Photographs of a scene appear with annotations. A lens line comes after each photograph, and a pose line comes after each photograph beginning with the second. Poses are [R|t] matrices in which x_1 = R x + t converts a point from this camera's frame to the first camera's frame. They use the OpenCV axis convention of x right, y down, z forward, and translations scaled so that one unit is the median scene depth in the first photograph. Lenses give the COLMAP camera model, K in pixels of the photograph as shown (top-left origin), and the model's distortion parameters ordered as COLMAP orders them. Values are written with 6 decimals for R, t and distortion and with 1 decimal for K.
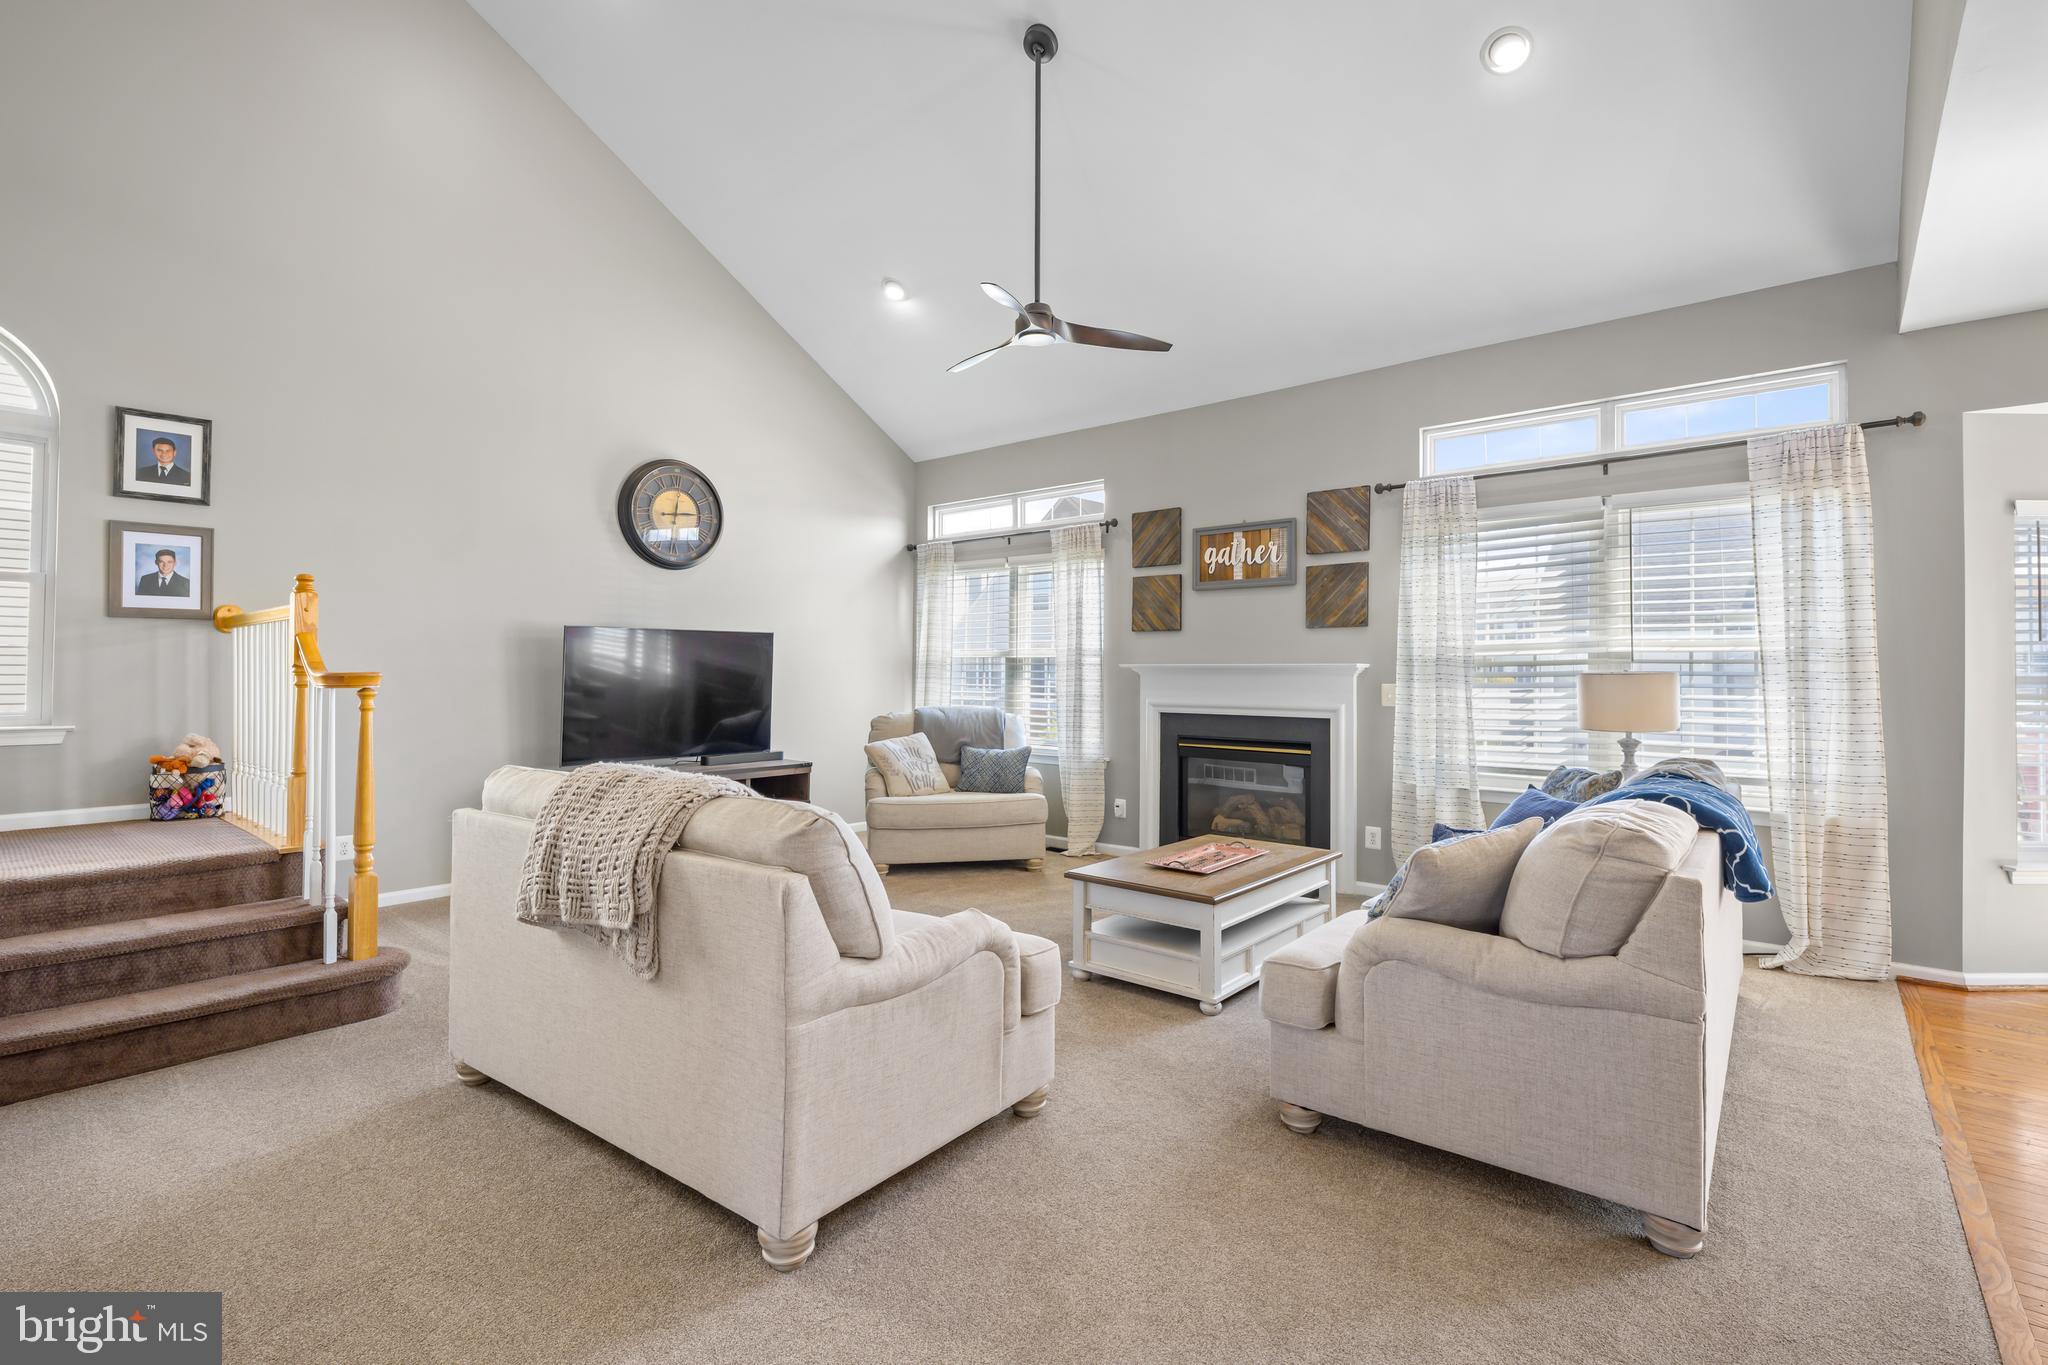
lens RADIAL K [[937.2, 0, 1024.1], [0, 937.2, 653.2], [0, 0, 1]] dist [0.002110, -0.000319]
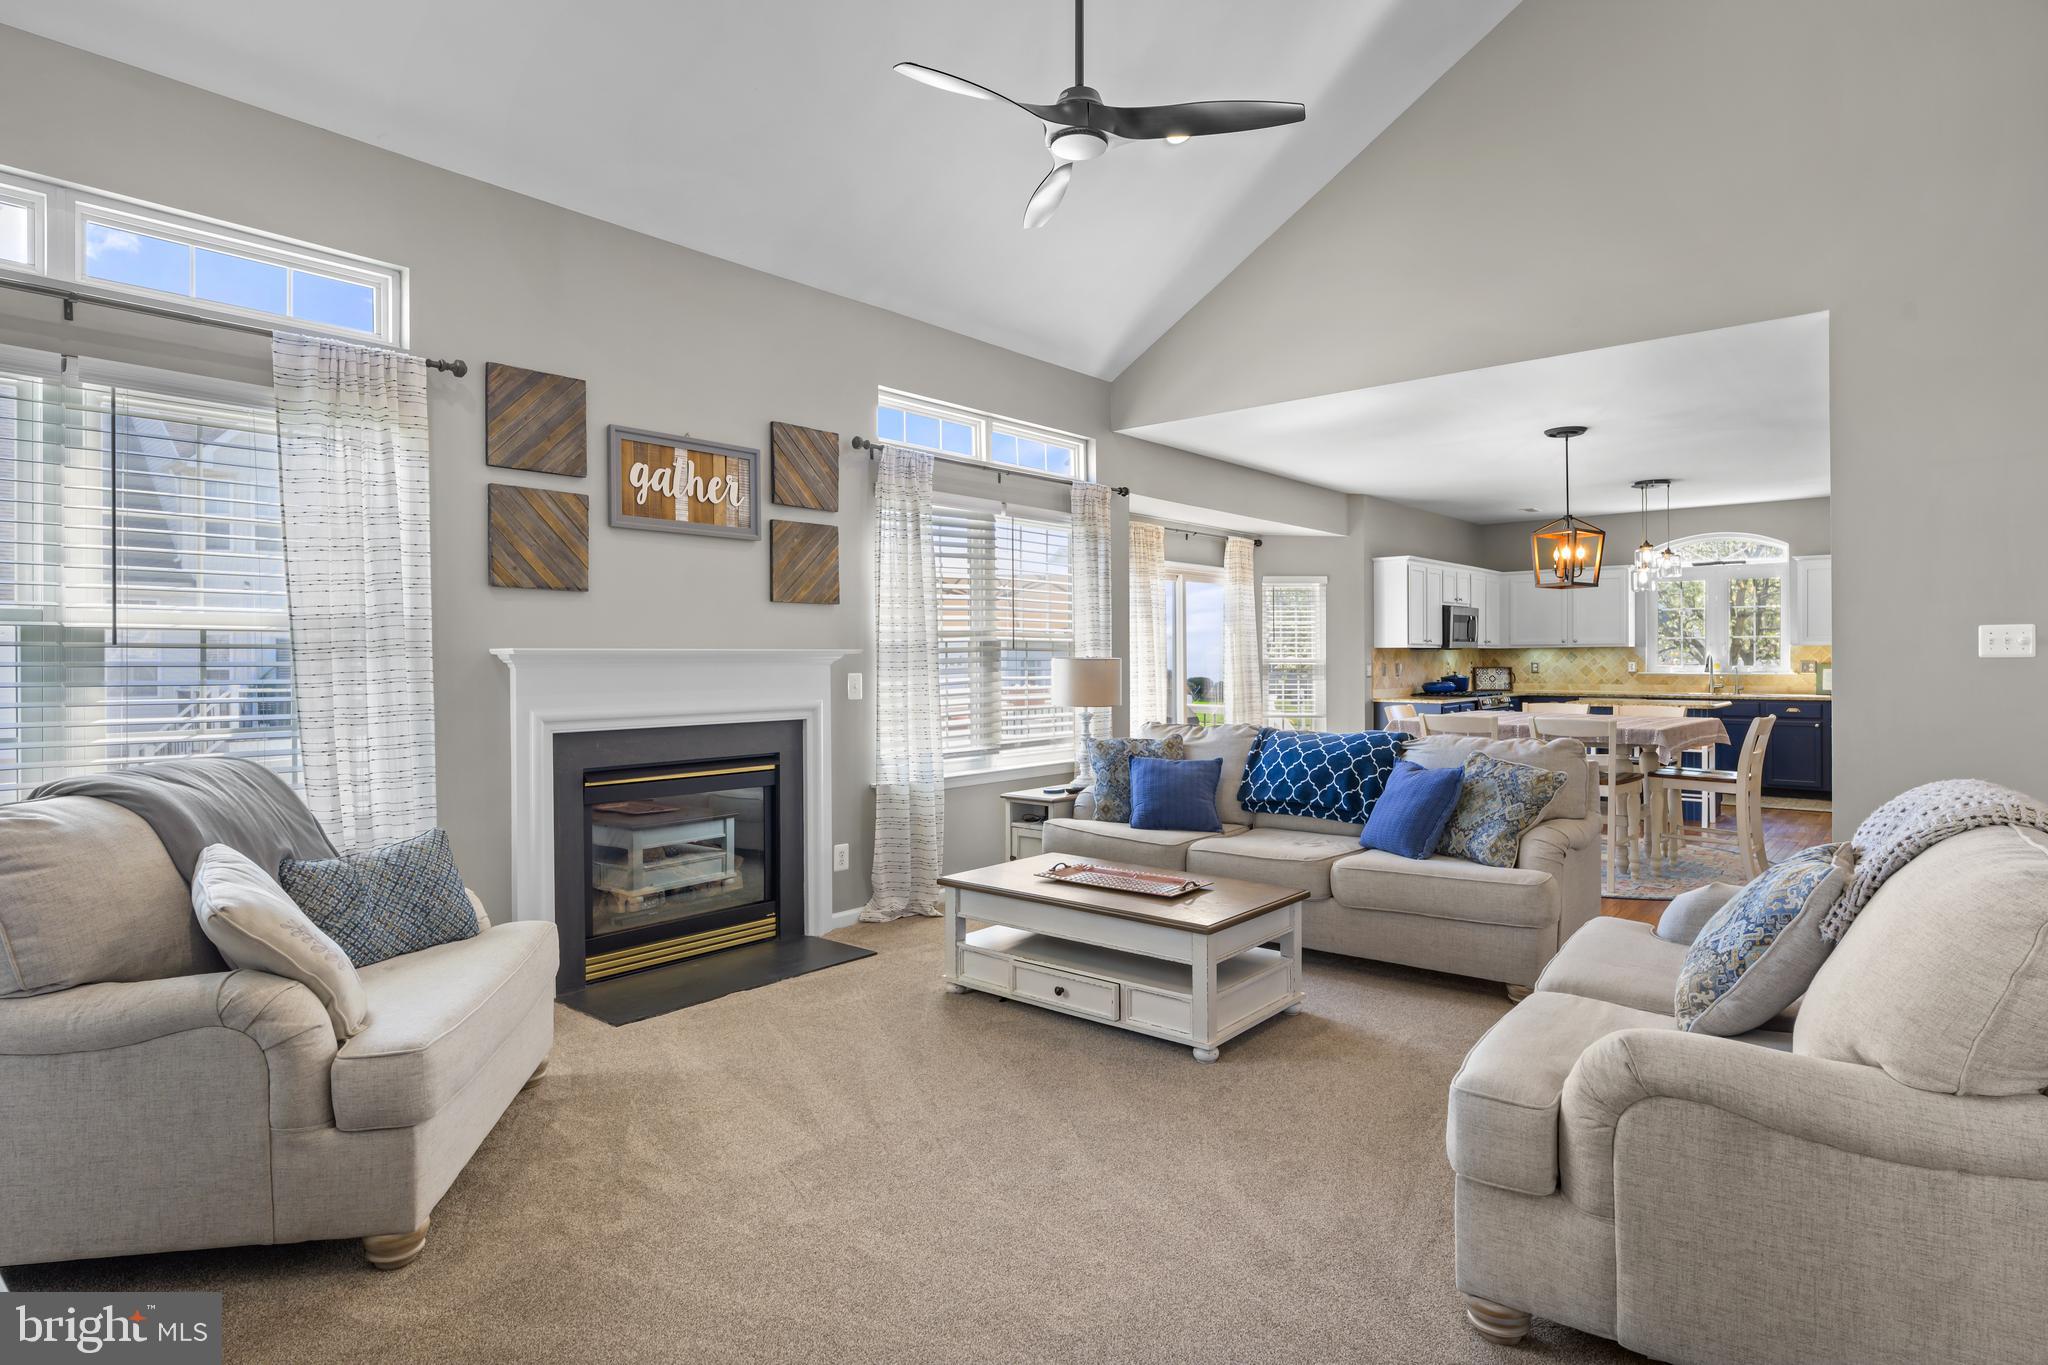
lens RADIAL K [[1097.4, 0, 1033.3], [0, 1097.4, 664.9], [0, 0, 1]] dist [0.002298, 0.000467]
pose [[-0.002503, -0.008688, 0.999959, -0.575037], [-0.014817, 0.999853, 0.008650, 0.013137], [-0.999887, -0.014795, -0.002631, 0.790760]]
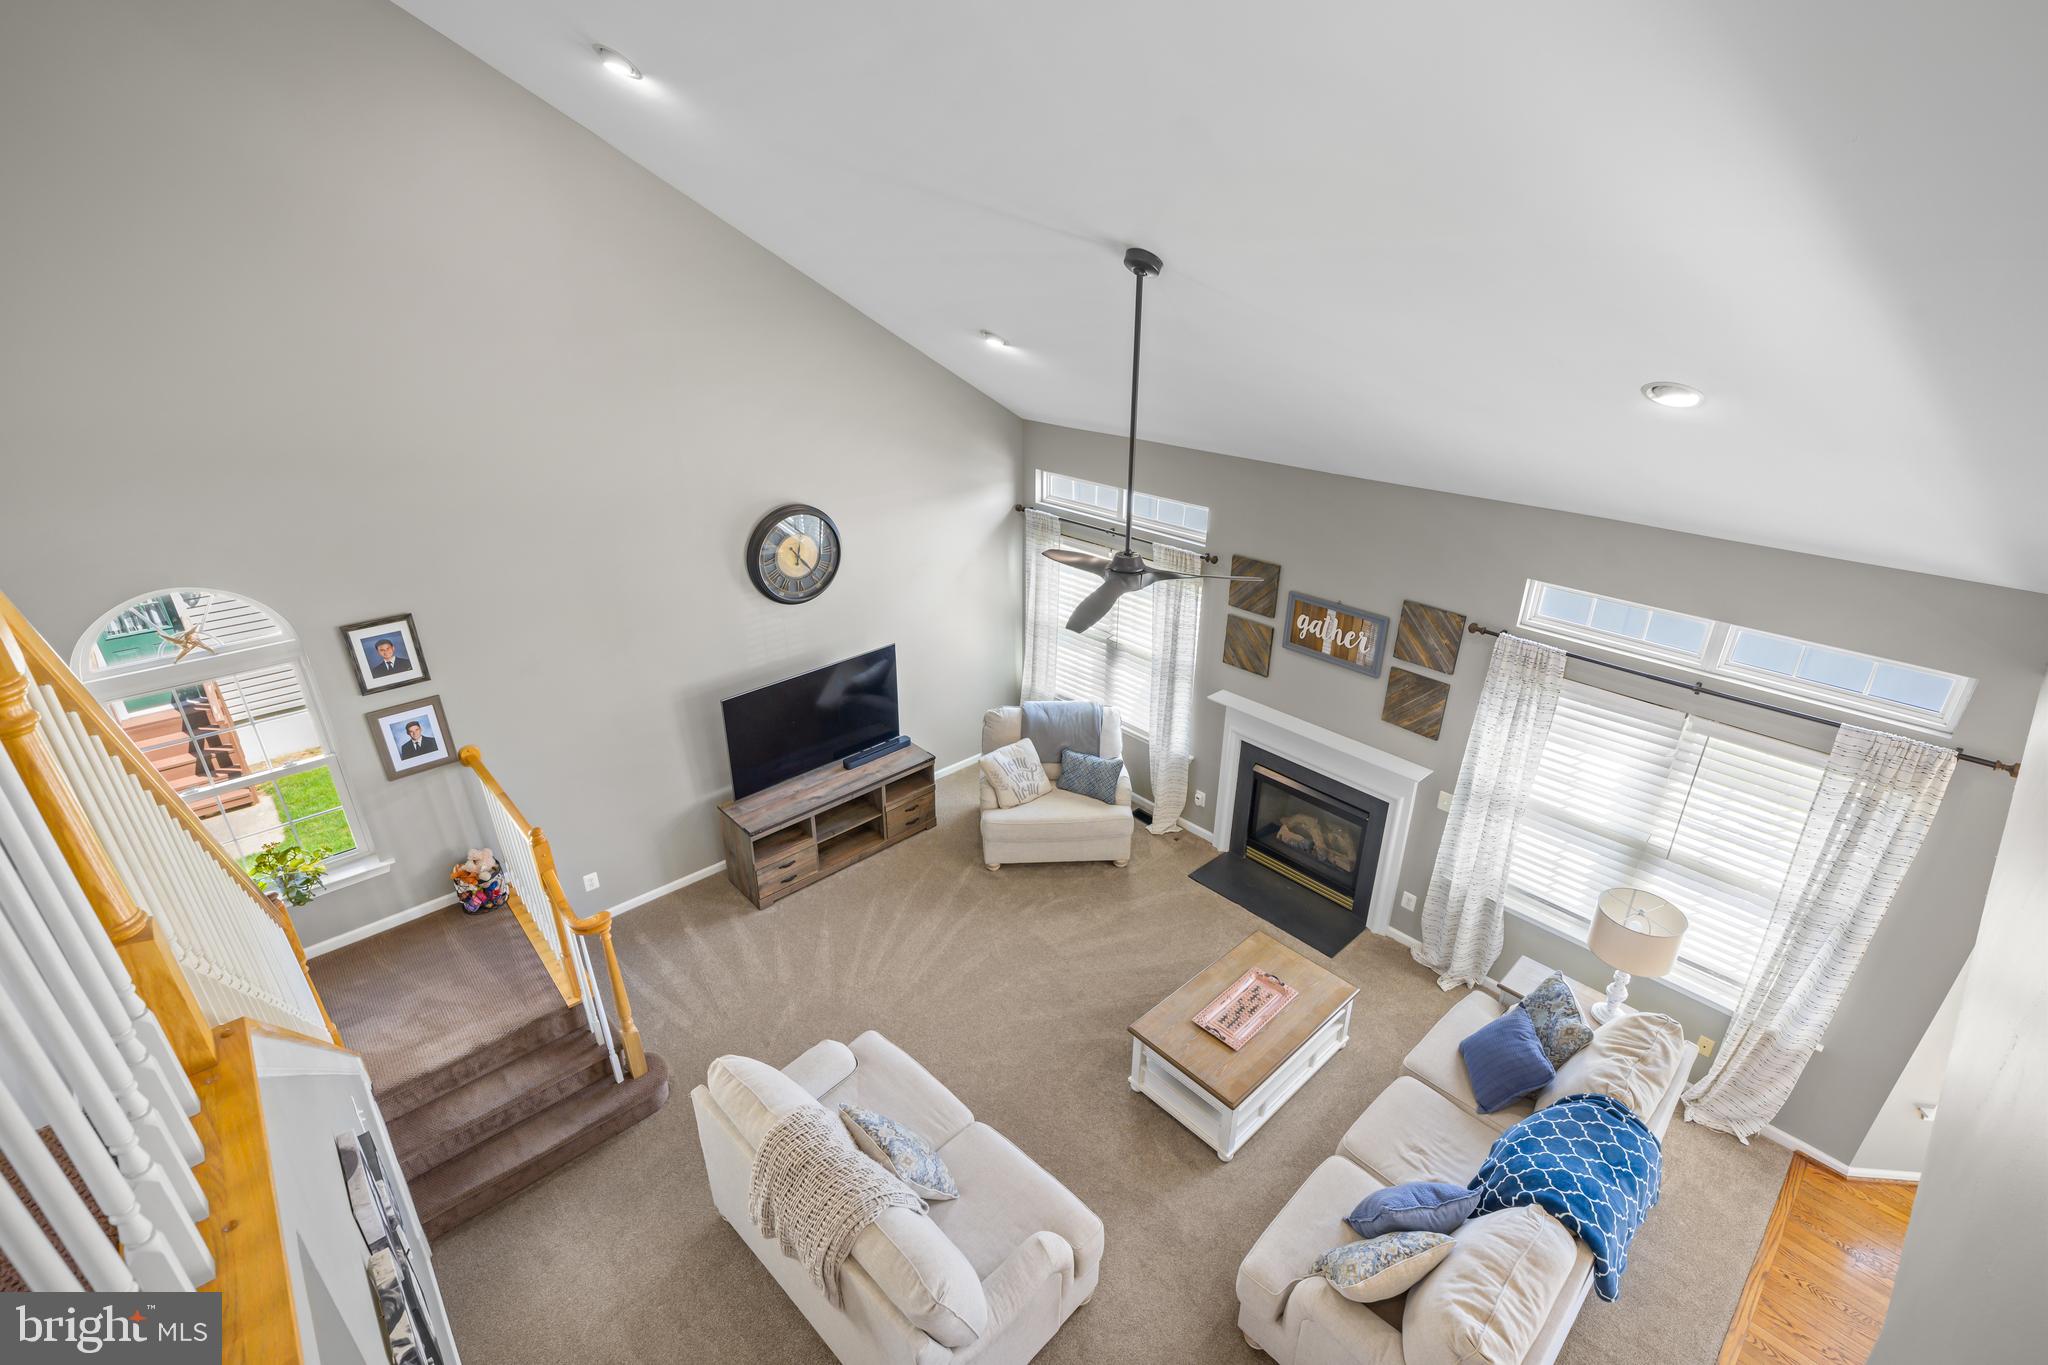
lens RADIAL K [[920.1, 0, 1032.8], [0, 920.1, 679.3], [0, 0, 1]] dist [0.000723, 0.000406]
pose [[0.992104, 0.047719, -0.115989, 0.026224], [0.007117, 0.901885, 0.431917, -0.521637], [0.125220, -0.429332, 0.894424, 0.033766]]
